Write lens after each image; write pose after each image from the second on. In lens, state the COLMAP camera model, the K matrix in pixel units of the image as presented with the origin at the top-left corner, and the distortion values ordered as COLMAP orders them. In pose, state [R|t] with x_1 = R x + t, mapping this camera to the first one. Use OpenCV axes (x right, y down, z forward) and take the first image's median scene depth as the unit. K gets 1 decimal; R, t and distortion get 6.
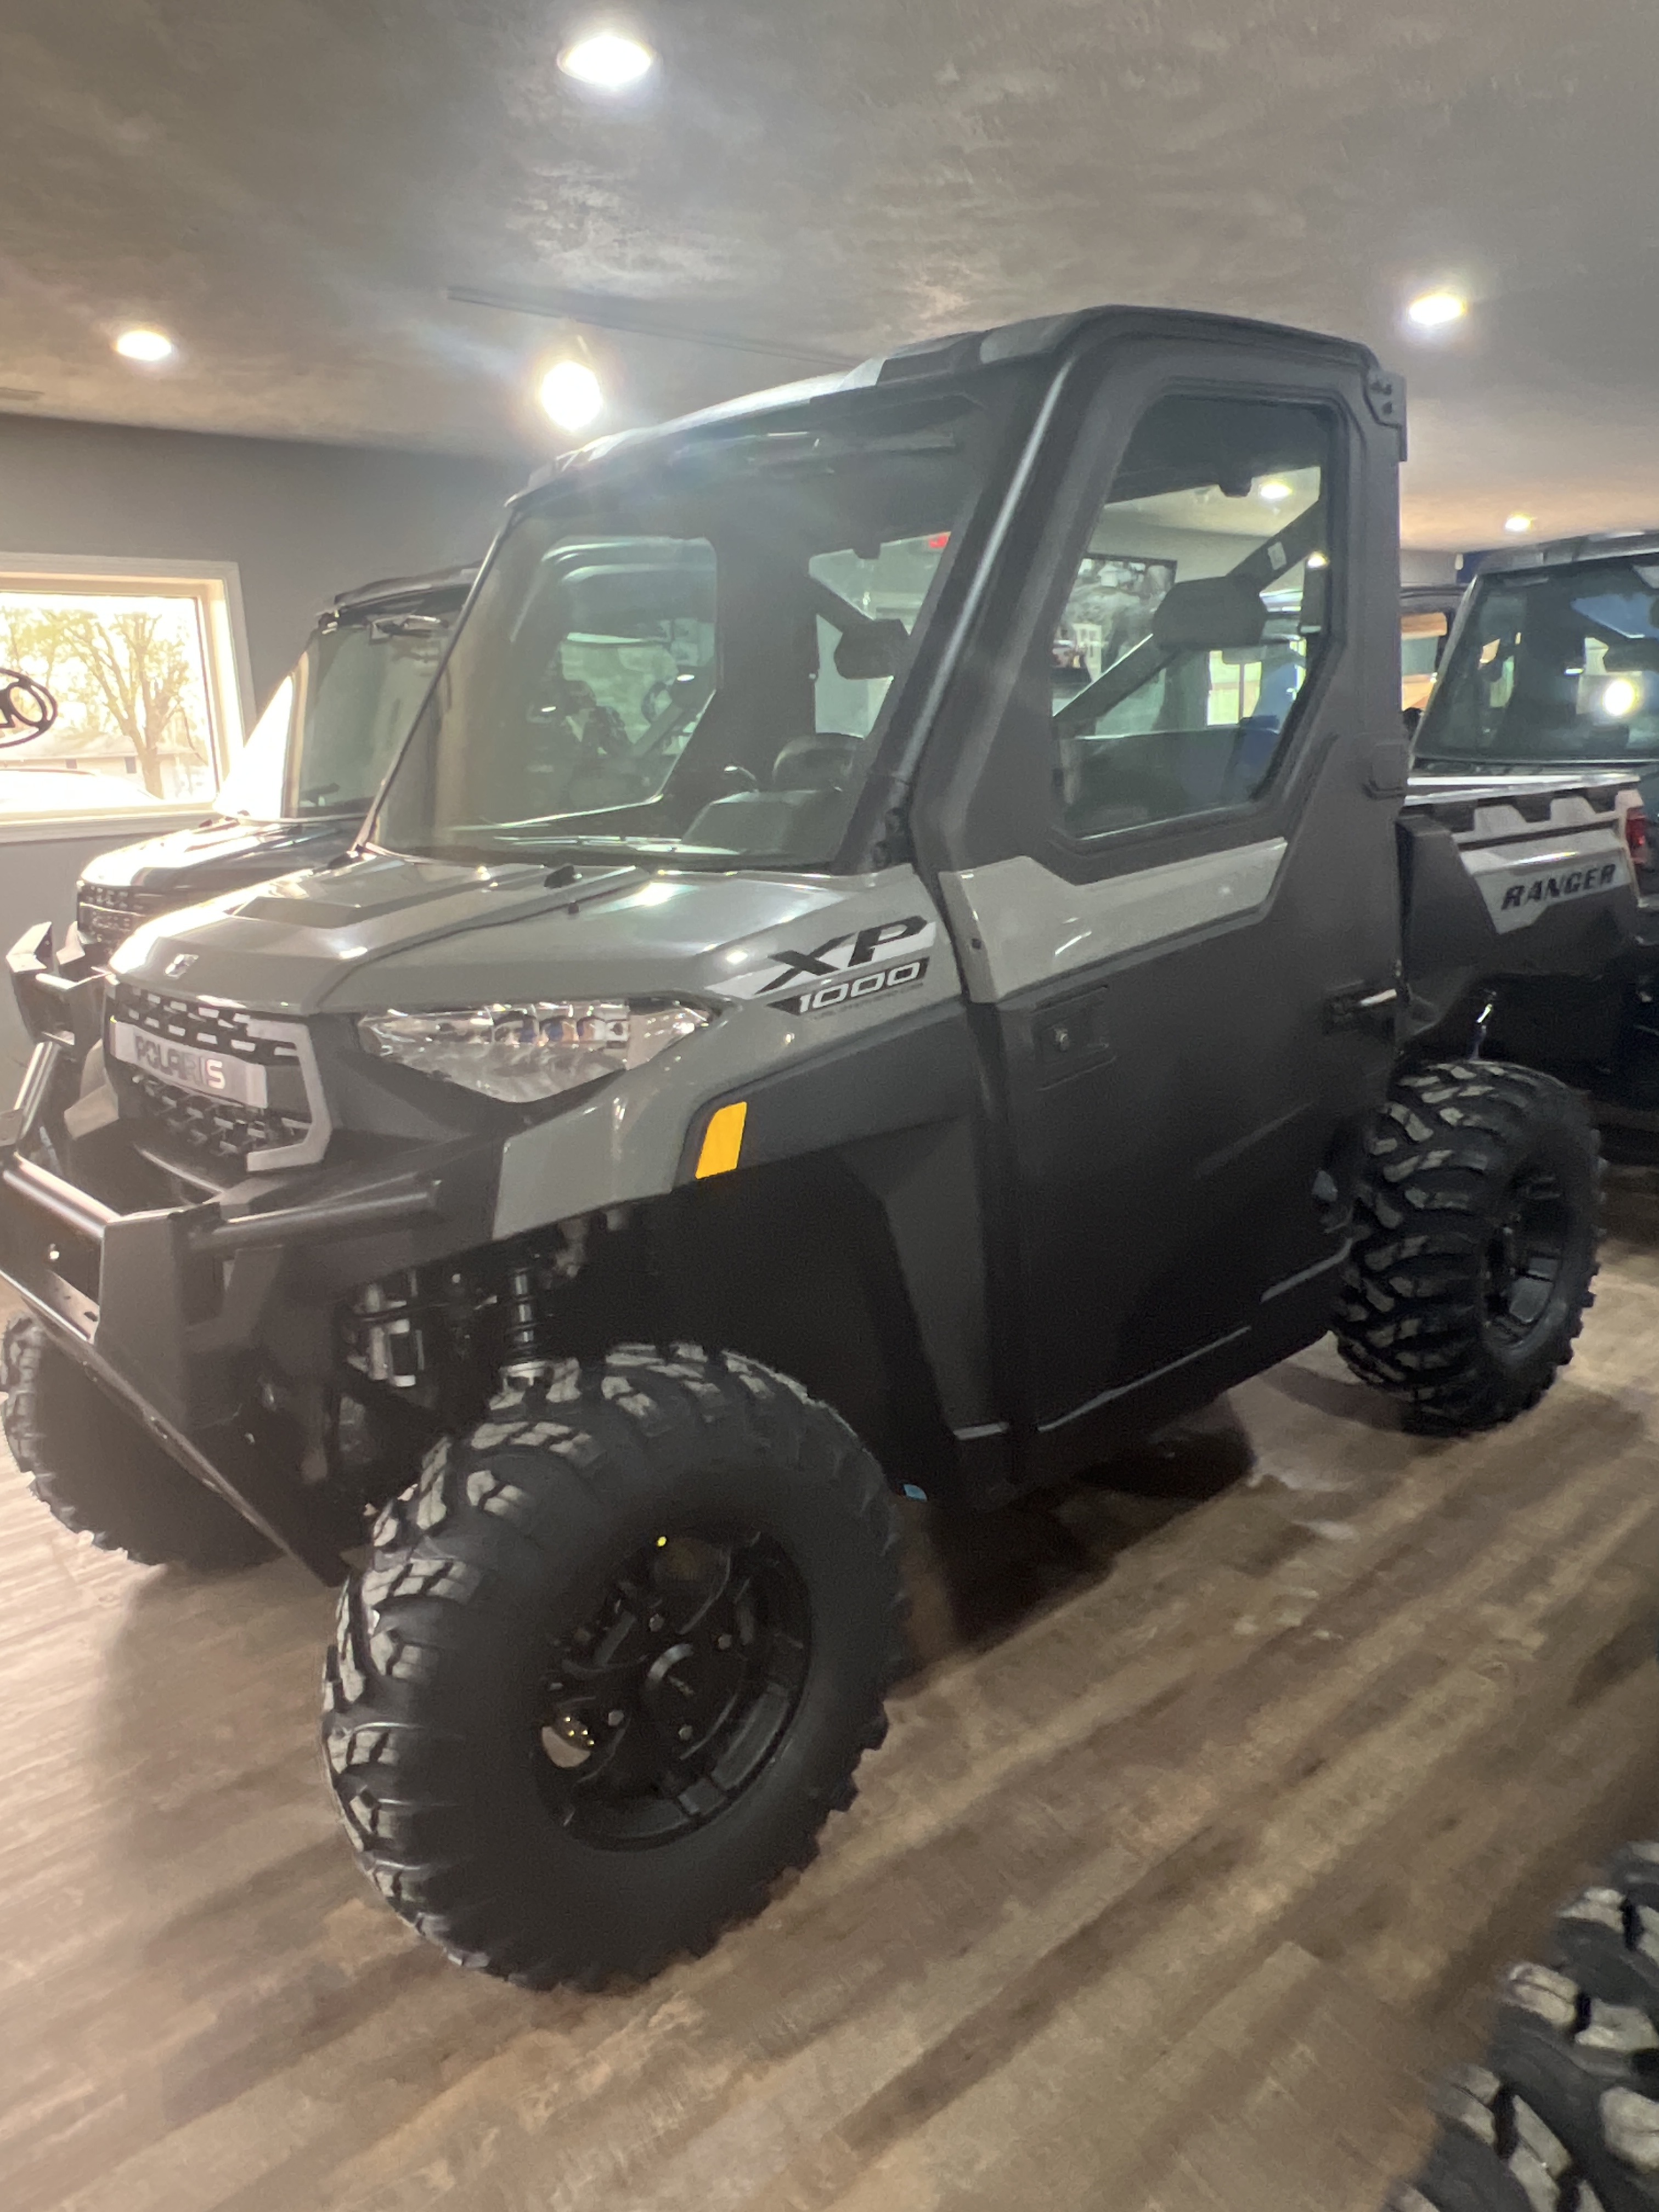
lens RADIAL K [[1559.3, 0, 829.8], [0, 1559.3, 1112.3], [0, 0, 1]] dist [0.006116, 0.001749]
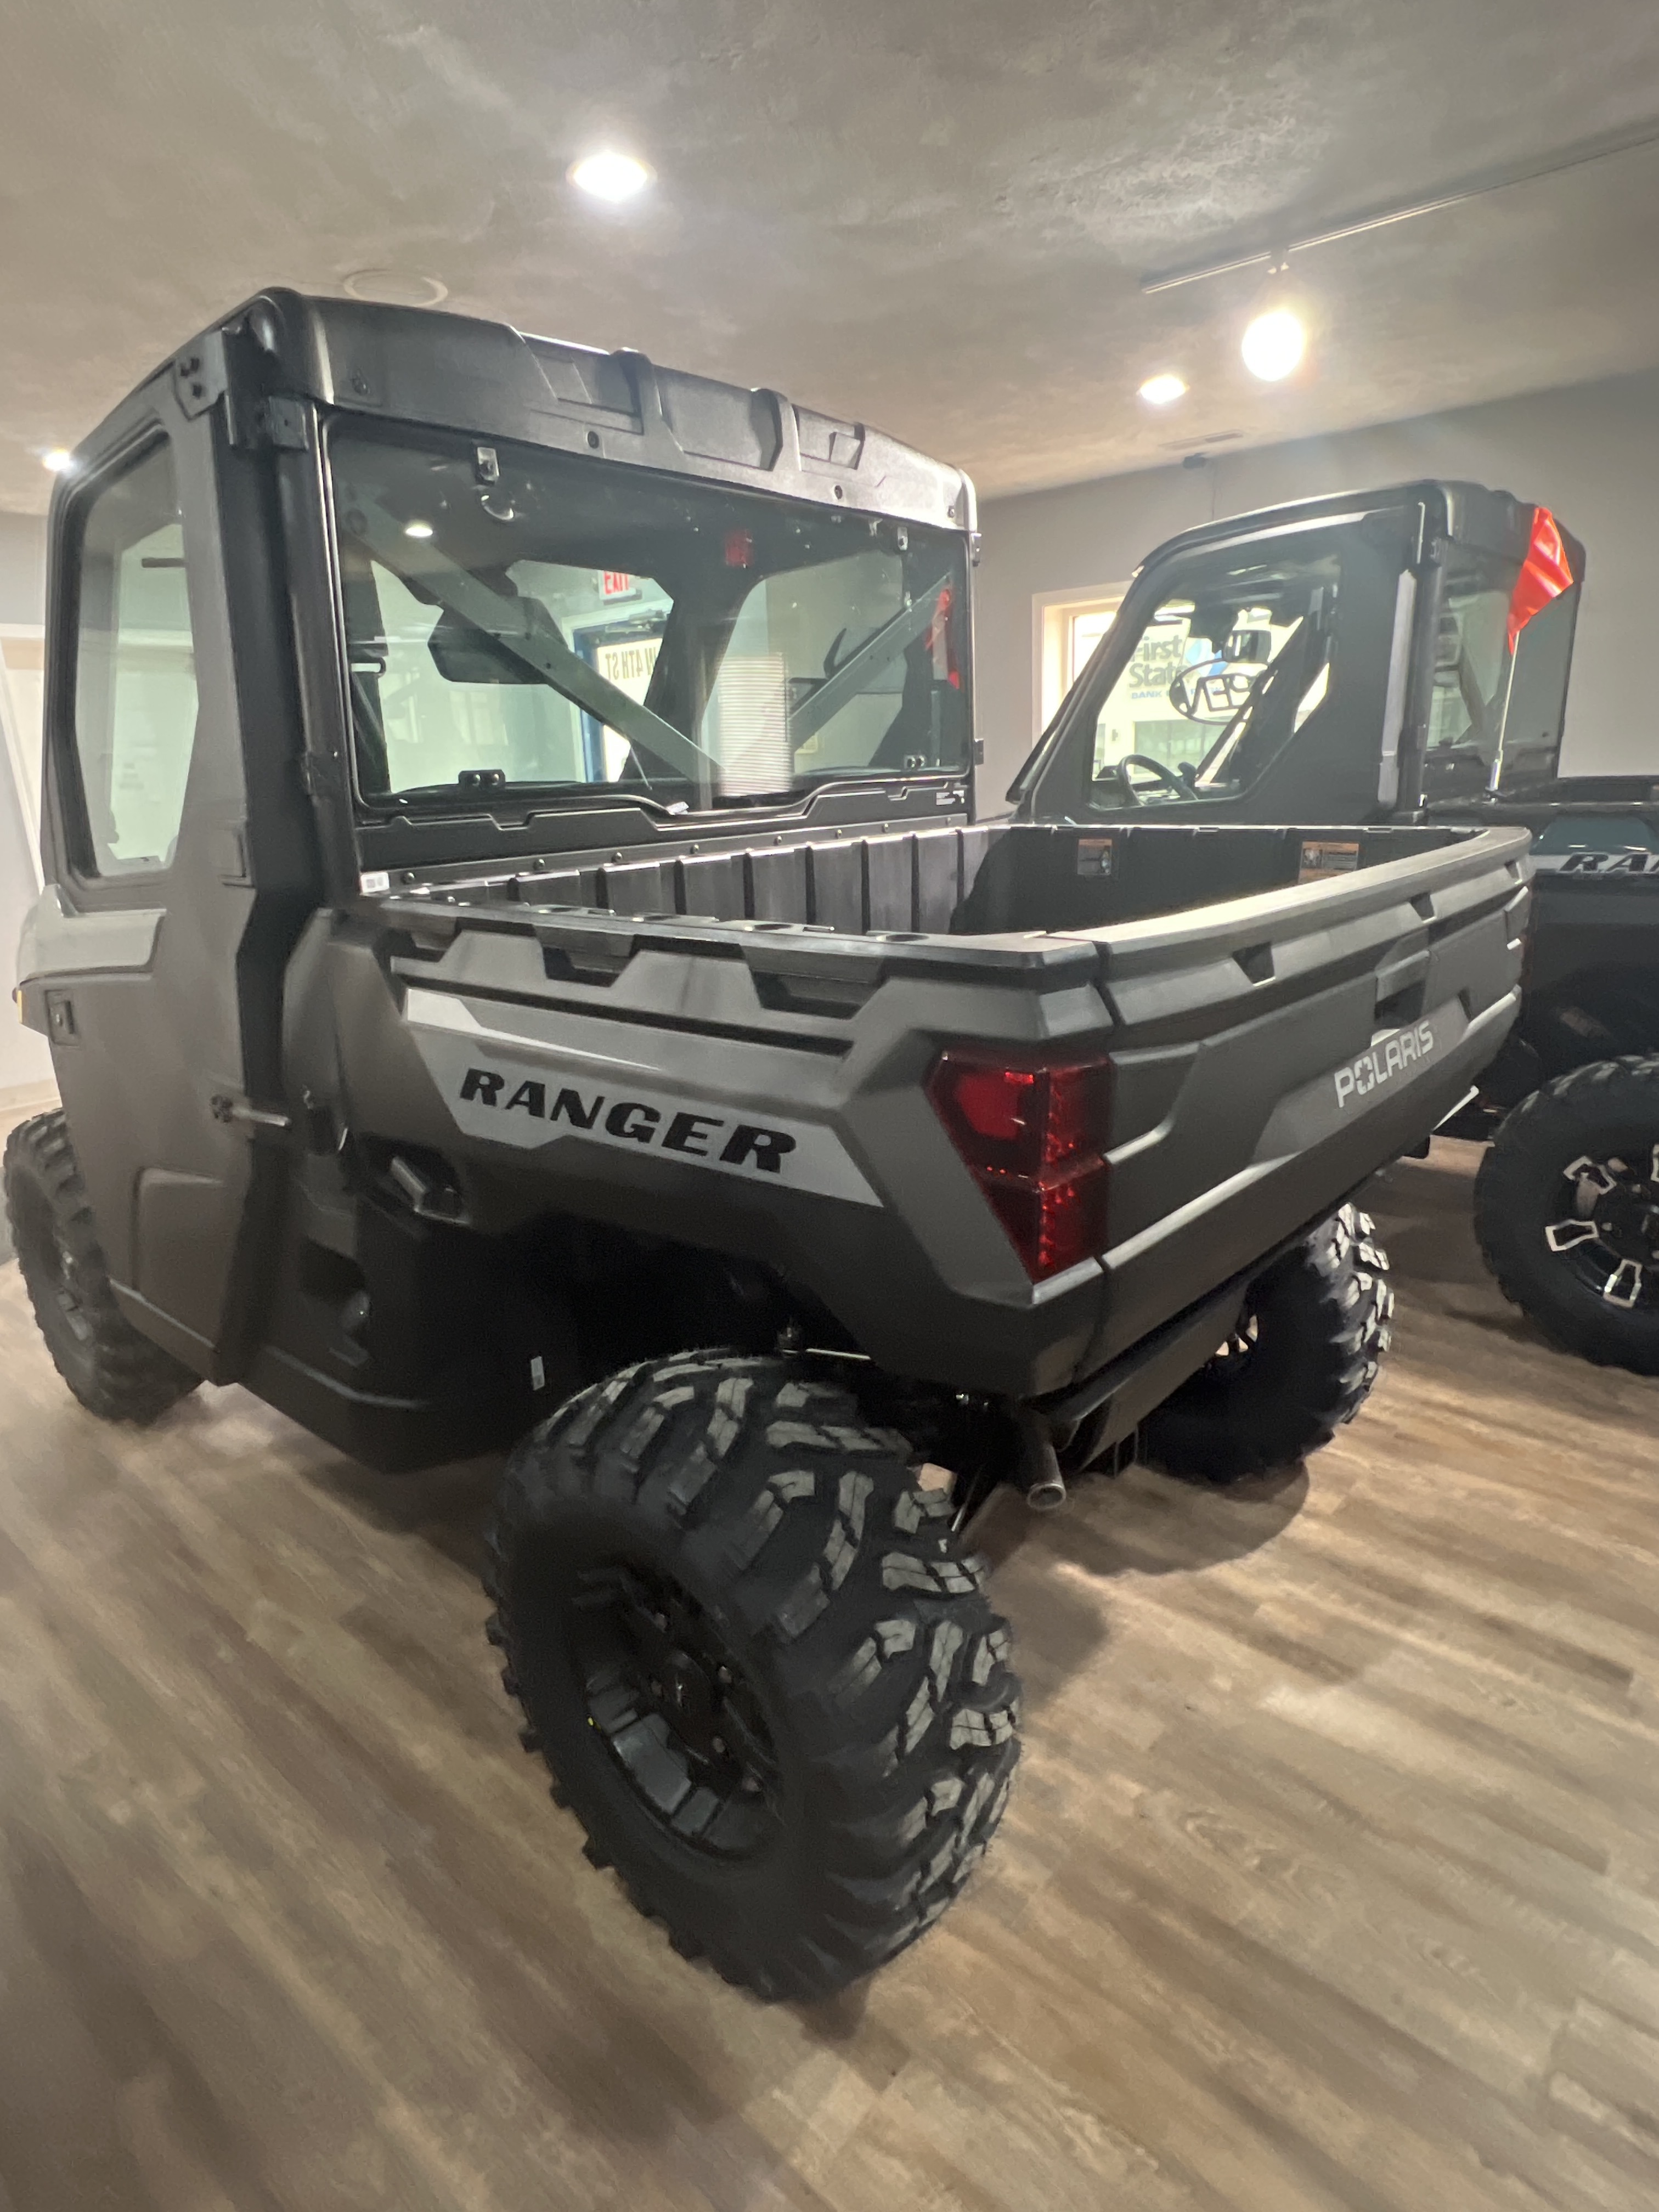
lens RADIAL K [[1219.3, 0, 829.7], [0, 1219.3, 1102.7], [0, 0, 1]] dist [0.004847, 0.000383]
pose [[0.109256, 0.300919, -0.947371, 0.935621], [-0.189556, 0.941893, 0.277318, -0.299667], [0.975772, 0.149281, 0.159949, 1.091422]]
